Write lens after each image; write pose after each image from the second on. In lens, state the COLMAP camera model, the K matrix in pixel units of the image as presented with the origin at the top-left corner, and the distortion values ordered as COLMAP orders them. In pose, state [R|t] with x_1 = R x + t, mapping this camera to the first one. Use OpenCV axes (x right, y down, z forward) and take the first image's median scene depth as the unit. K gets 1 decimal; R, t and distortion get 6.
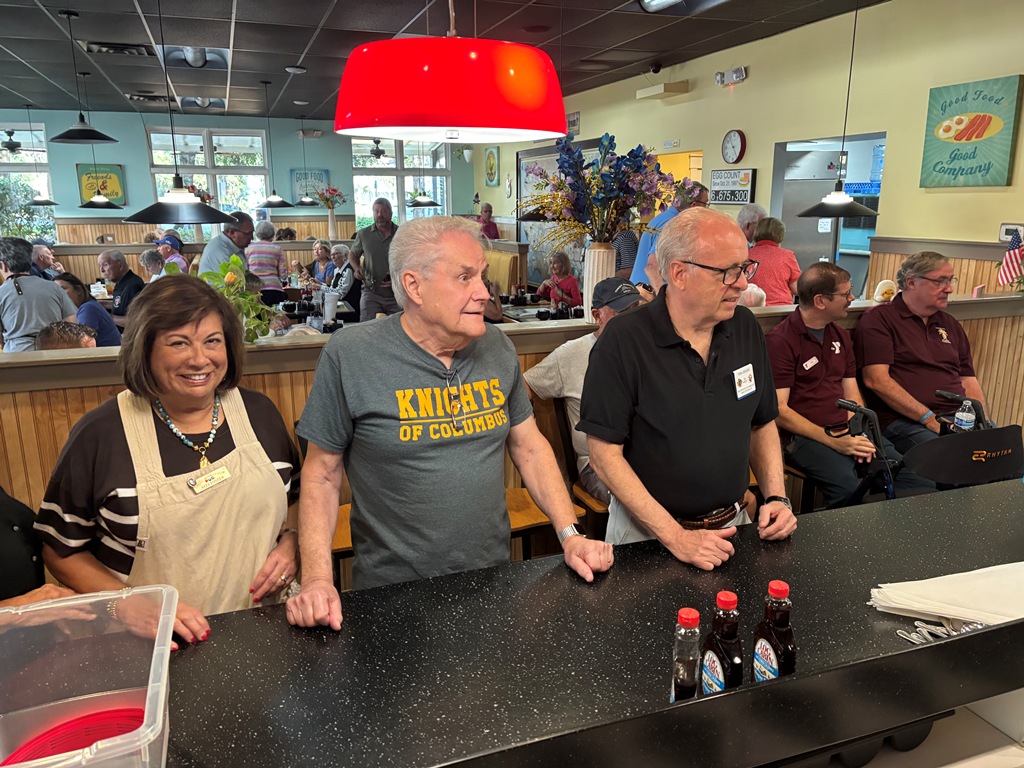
lens RADIAL K [[786.4, 0, 513.7], [0, 786.4, 386.6], [0, 0, 1]] dist [0.047492, -0.031568]
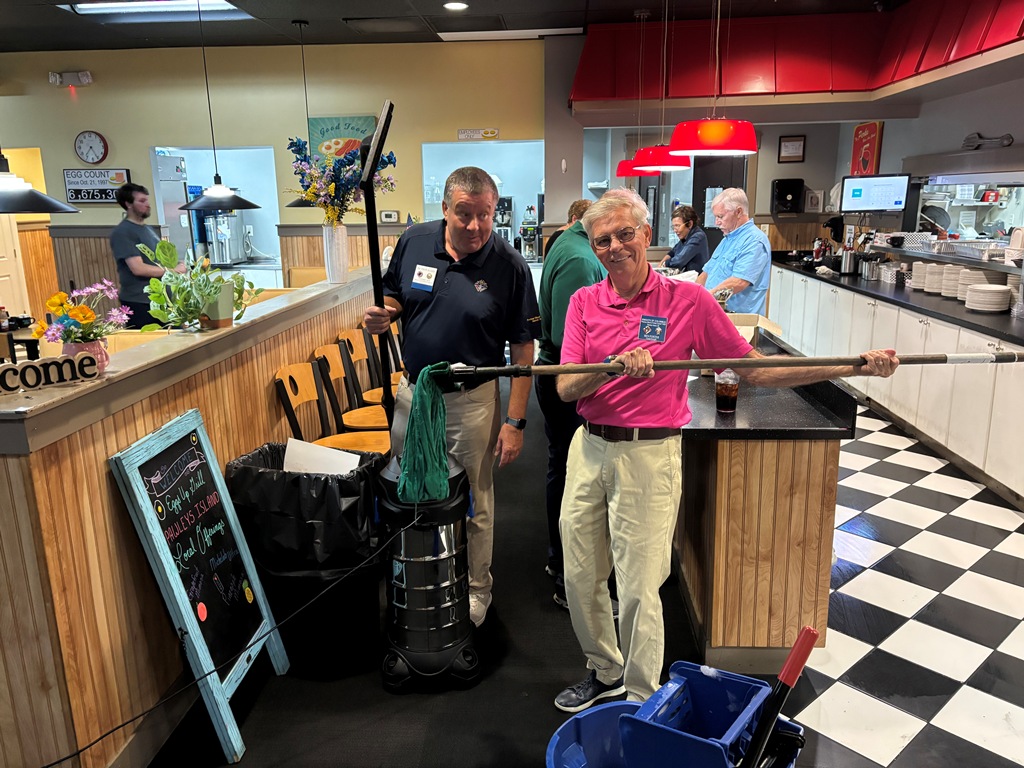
lens RADIAL K [[786.4, 0, 512.4], [0, 786.4, 385.9], [0, 0, 1]] dist [0.047492, -0.031568]
pose [[0.408353, -0.215928, 0.886918, -0.701380], [0.226866, 0.965141, 0.130519, -0.016119], [-0.884183, 0.147914, 0.443105, 0.131661]]
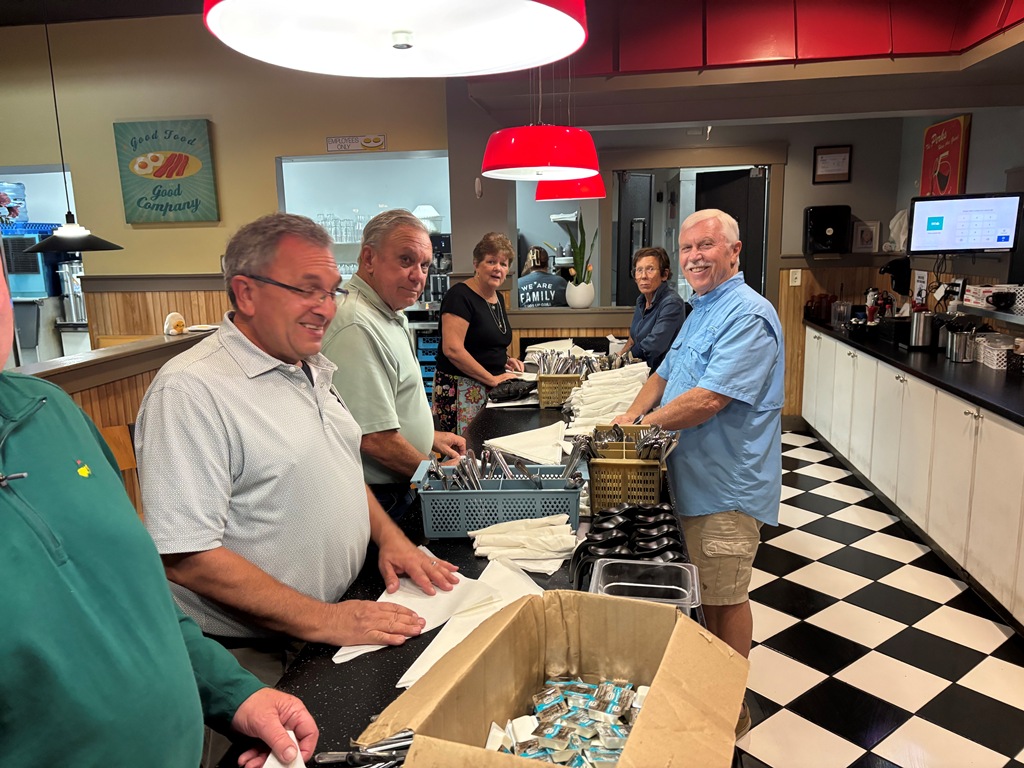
lens RADIAL K [[786.4, 0, 511.2], [0, 786.4, 384.6], [0, 0, 1]] dist [0.047492, -0.031568]
pose [[0.462673, -0.173248, 0.869436, -0.160747], [0.229582, 0.970678, 0.071249, -0.021128], [-0.856286, 0.166642, 0.488881, 0.164873]]
